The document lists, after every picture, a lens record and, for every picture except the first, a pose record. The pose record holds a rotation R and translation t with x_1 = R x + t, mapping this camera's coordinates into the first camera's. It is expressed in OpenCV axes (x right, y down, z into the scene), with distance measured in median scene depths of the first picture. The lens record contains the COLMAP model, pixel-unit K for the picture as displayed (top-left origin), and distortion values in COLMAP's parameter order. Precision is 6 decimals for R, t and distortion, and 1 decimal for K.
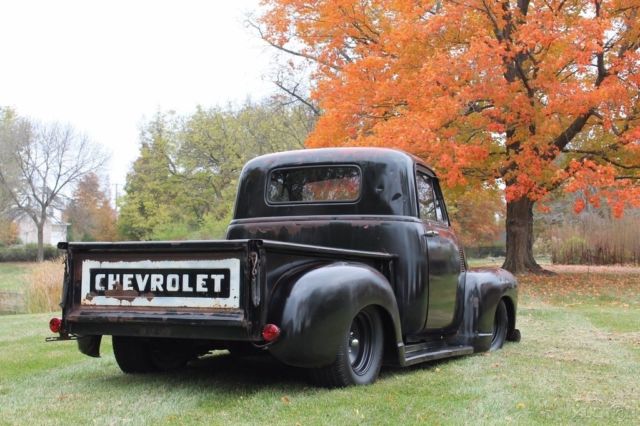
lens RADIAL K [[1035.1, 0, 320.0], [0, 1035.1, 213.0], [0, 0, 1]] dist [-0.012579, 0.029293]
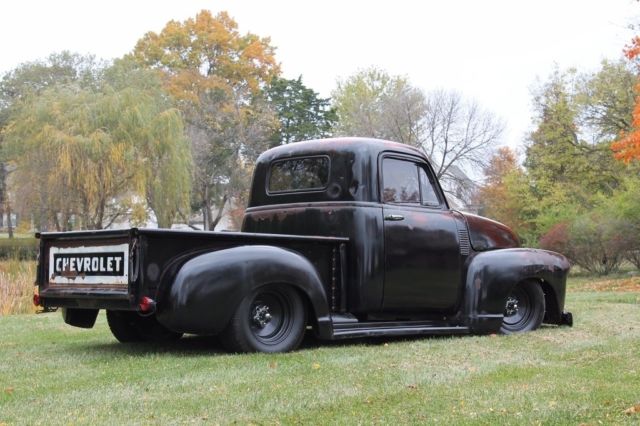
lens RADIAL K [[1262.7, 0, 320.0], [0, 1262.7, 213.0], [0, 0, 1]] dist [0.015301, 0.228372]
pose [[0.927608, -0.024553, -0.372748, 0.629819], [0.030645, 0.999476, 0.010426, -0.000335], [0.372297, -0.021094, 0.927874, -0.269390]]
